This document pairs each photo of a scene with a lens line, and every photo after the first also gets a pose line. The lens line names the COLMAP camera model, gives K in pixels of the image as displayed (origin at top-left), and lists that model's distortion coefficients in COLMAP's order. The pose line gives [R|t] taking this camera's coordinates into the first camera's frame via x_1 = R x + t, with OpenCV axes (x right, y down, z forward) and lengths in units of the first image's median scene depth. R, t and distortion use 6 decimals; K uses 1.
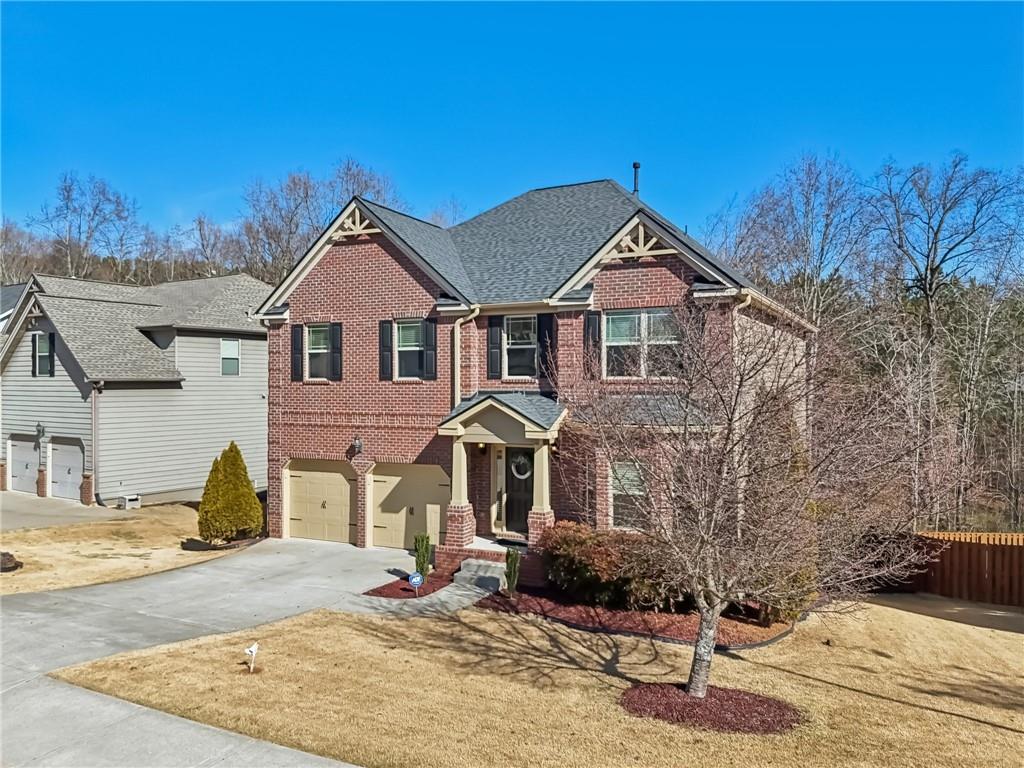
lens RADIAL K [[759.6, 0, 512.0], [0, 759.6, 384.0], [0, 0, 1]] dist [0.071943, -0.068062]
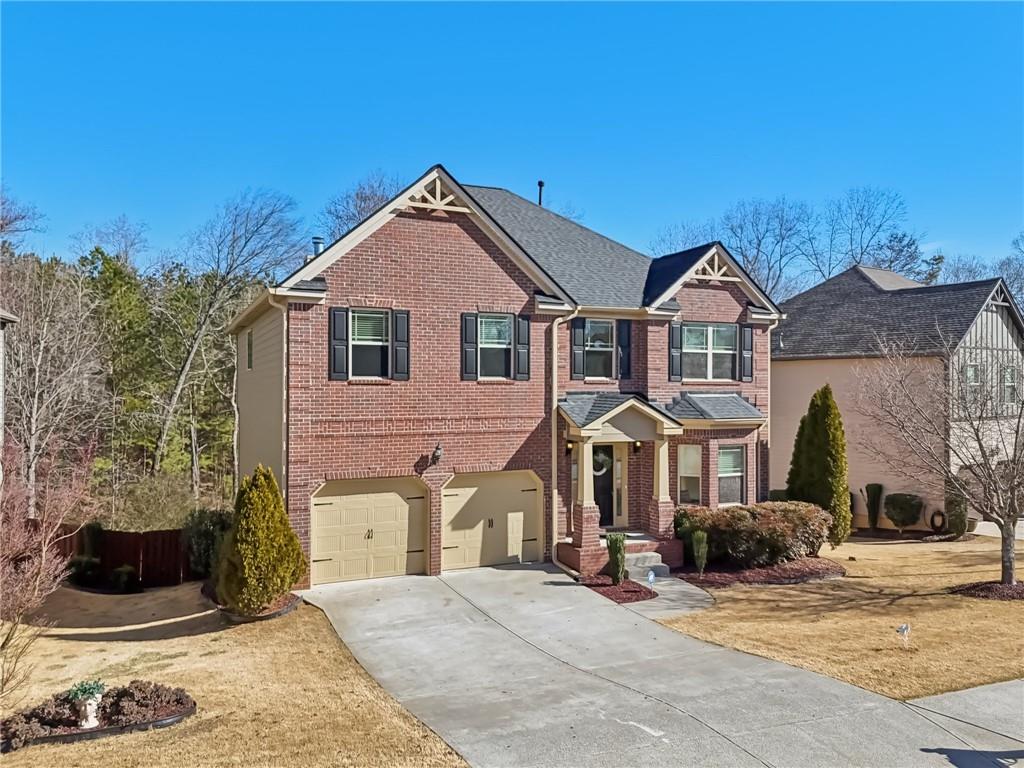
lens RADIAL K [[759.6, 0, 512.0], [0, 759.6, 384.0], [0, 0, 1]] dist [0.071943, -0.068062]
pose [[0.636295, 0.004143, 0.771435, -0.868564], [-0.001201, 0.999990, -0.004380, 0.003715], [-0.771445, 0.001861, 0.636294, 0.420476]]
